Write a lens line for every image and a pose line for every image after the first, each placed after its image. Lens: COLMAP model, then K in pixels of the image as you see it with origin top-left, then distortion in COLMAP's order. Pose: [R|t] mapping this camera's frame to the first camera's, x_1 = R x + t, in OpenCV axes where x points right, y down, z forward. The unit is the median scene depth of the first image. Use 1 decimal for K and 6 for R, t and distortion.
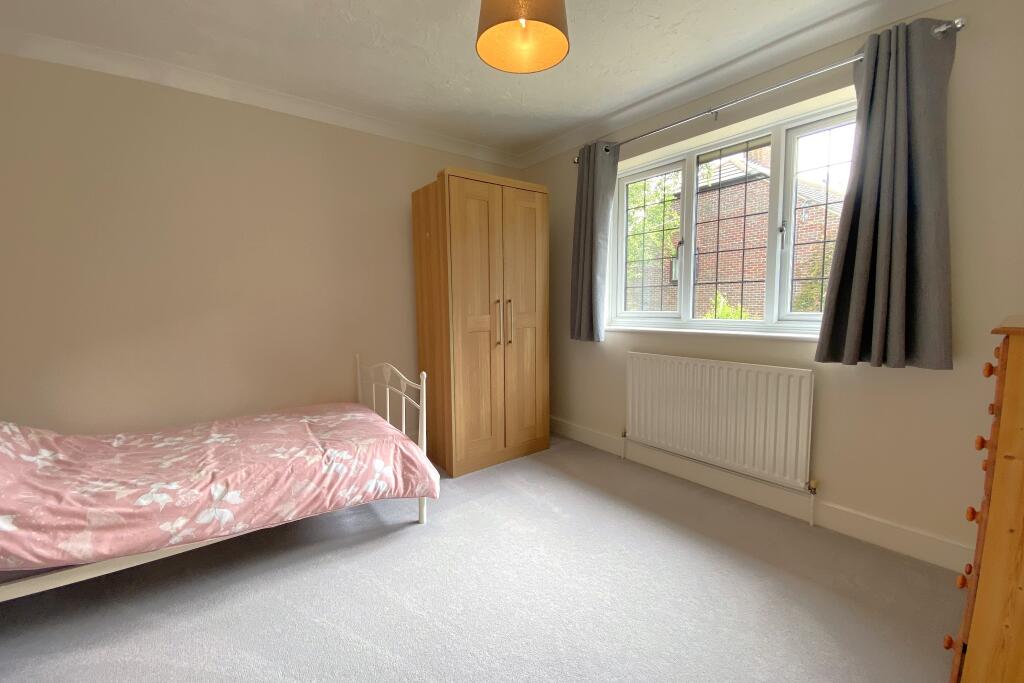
lens RADIAL K [[416.7, 0, 518.9], [0, 416.7, 339.1], [0, 0, 1]] dist [0.001896, -0.012777]
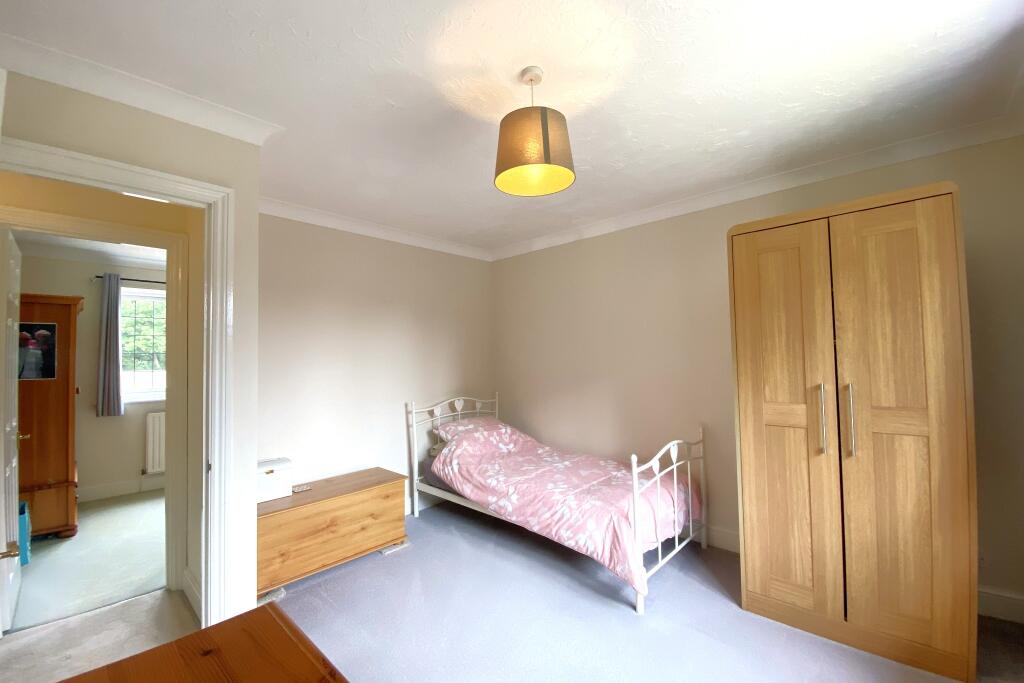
lens RADIAL K [[416.7, 0, 518.9], [0, 416.7, 339.1], [0, 0, 1]] dist [0.001896, -0.012777]
pose [[0.134611, -0.029977, -0.990445, 0.803361], [-0.075355, 0.996338, -0.040396, -0.150656], [0.988029, 0.080072, 0.131859, 0.622551]]
